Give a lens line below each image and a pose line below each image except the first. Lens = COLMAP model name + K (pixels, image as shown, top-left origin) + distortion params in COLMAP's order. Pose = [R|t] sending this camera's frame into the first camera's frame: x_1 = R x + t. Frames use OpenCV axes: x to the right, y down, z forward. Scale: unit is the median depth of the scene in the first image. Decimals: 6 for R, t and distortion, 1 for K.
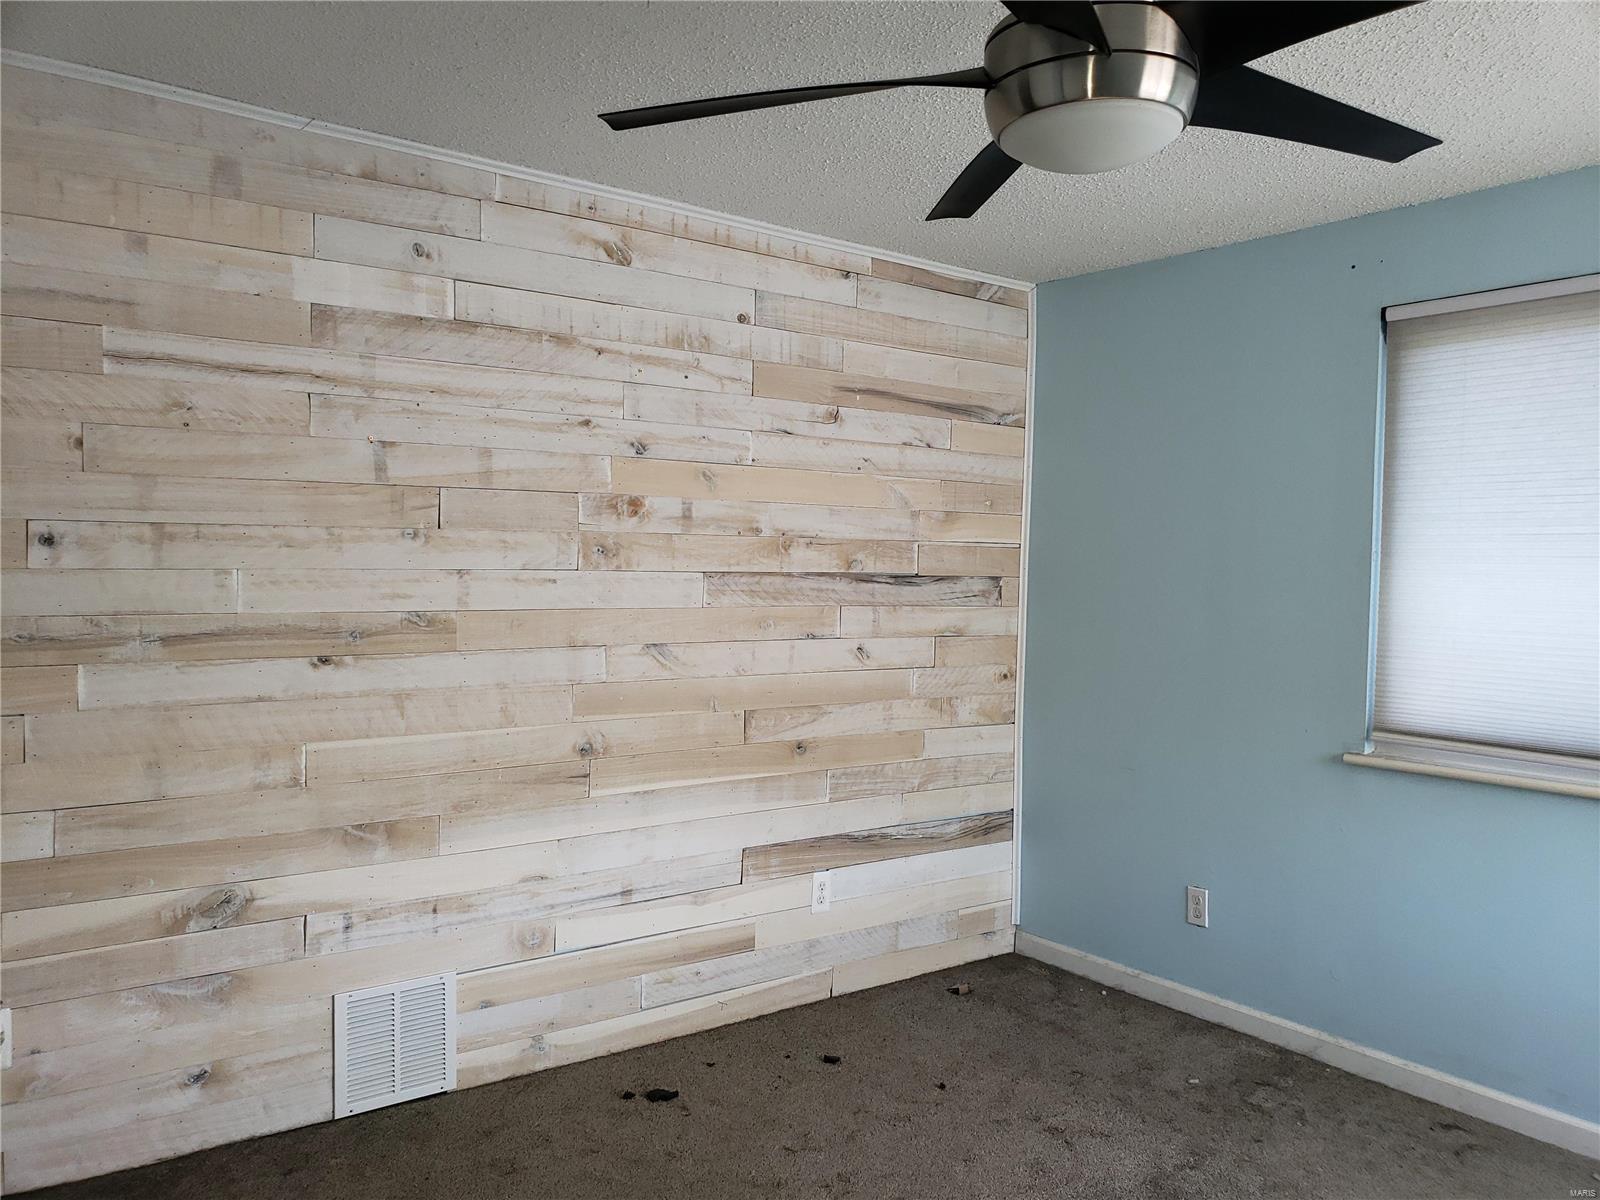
lens RADIAL K [[1240.0, 0, 800.0], [0, 1240.0, 600.0], [0, 0, 1]] dist [0.047663, -0.046046]
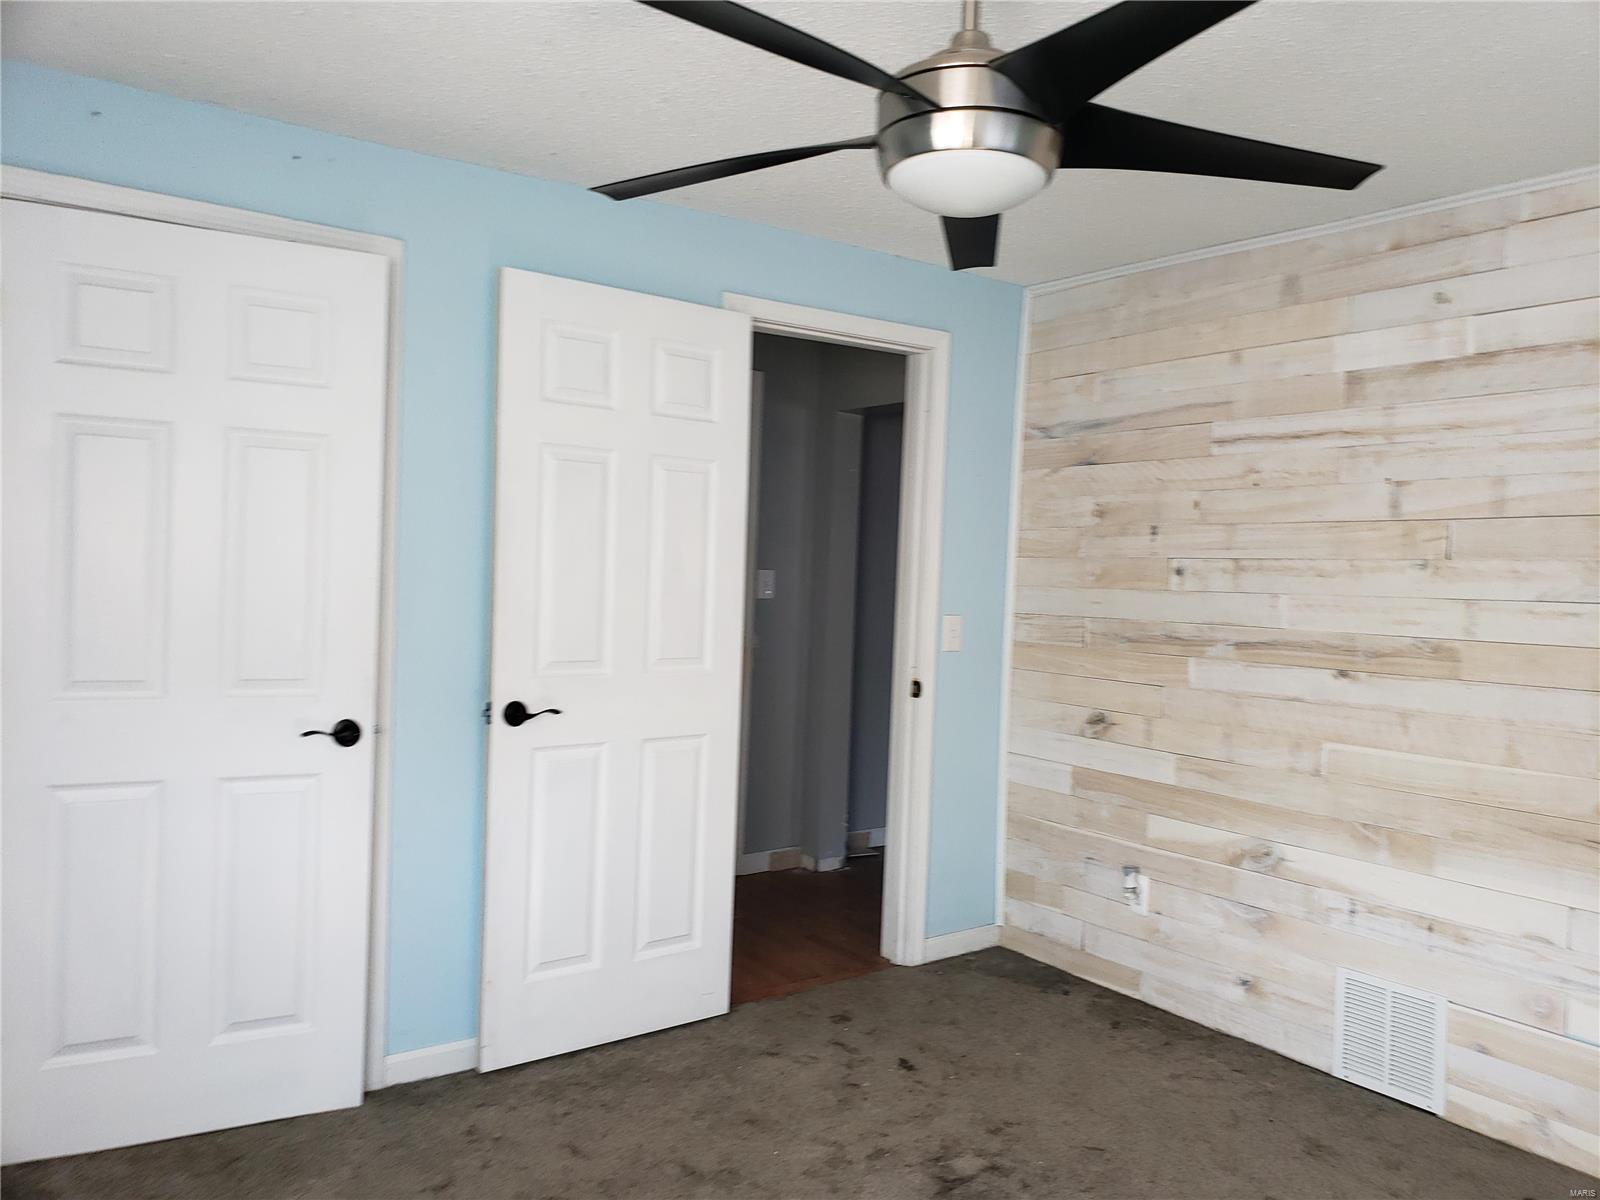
lens RADIAL K [[1240.0, 0, 800.0], [0, 1240.0, 600.0], [0, 0, 1]] dist [0.047663, -0.046046]
pose [[0.004580, 0.003997, -0.999982, 0.783468], [-0.070767, 0.997486, 0.003663, 0.011194], [0.997482, 0.070749, 0.004852, 0.483573]]
